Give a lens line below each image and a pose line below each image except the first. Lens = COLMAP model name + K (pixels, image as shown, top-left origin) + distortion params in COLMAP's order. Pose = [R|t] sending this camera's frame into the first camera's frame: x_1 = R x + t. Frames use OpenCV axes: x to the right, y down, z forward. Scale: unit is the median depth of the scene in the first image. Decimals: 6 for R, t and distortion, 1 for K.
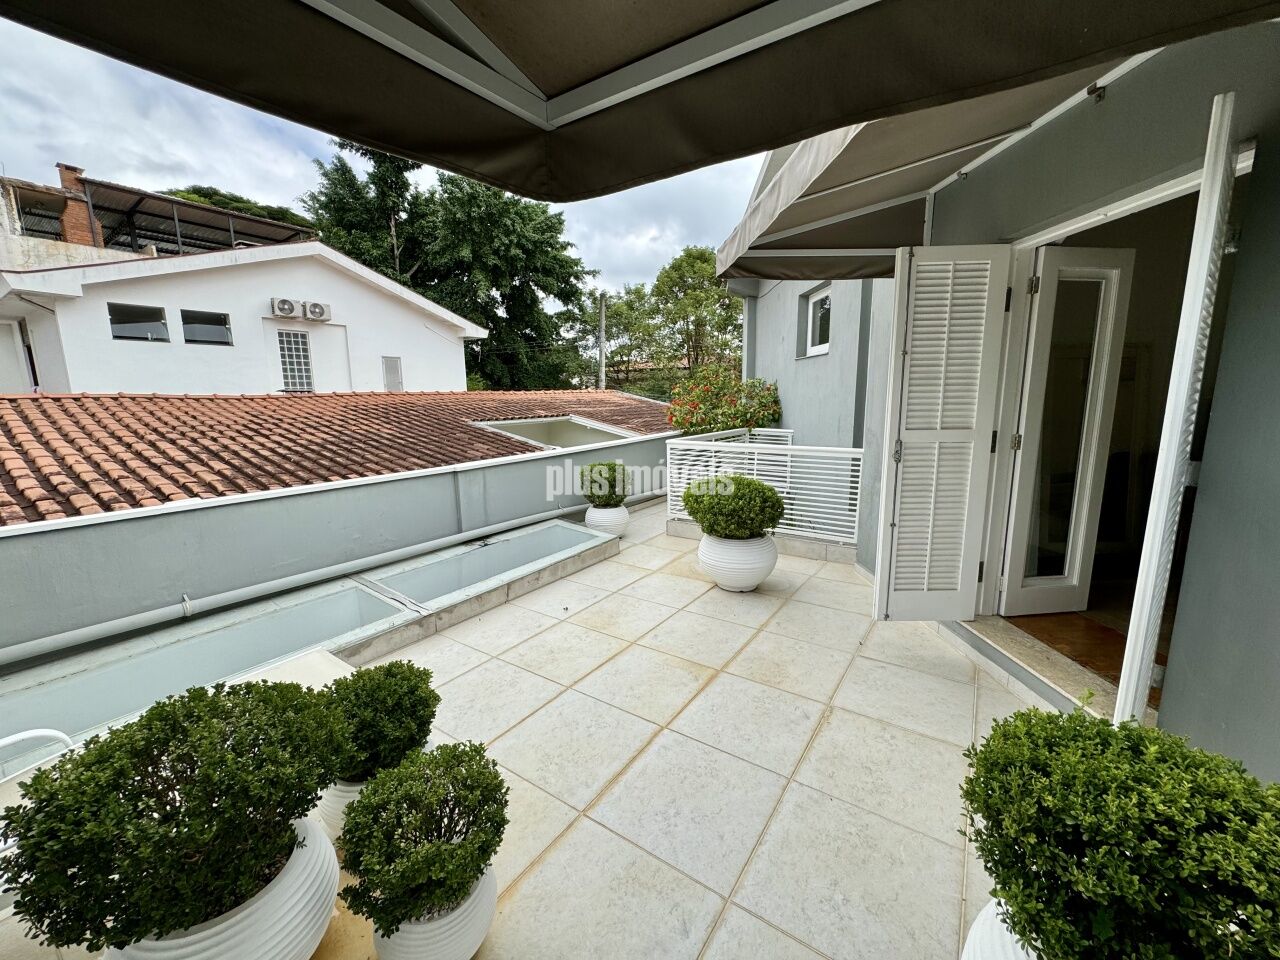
lens RADIAL K [[509.5, 0, 645.8], [0, 509.5, 480.6], [0, 0, 1]] dist [-0.003897, 0.001141]
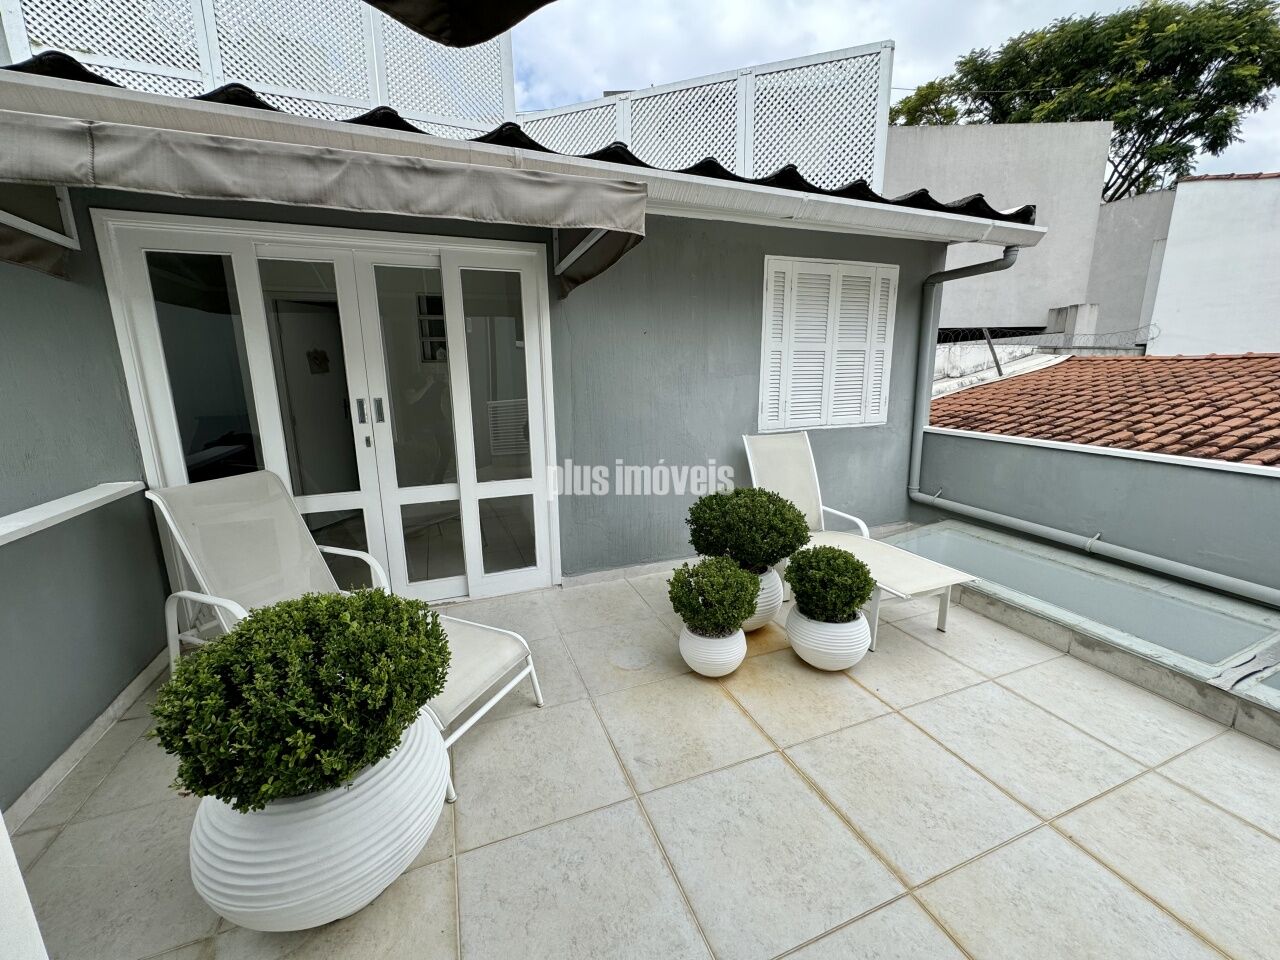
lens RADIAL K [[509.5, 0, 639.8], [0, 509.5, 477.4], [0, 0, 1]] dist [-0.003897, 0.001141]
pose [[-0.568576, 0.187828, -0.800900, 0.667921], [-0.119186, 0.944503, 0.306119, -0.139742], [0.813951, 0.269508, -0.514636, 0.998851]]
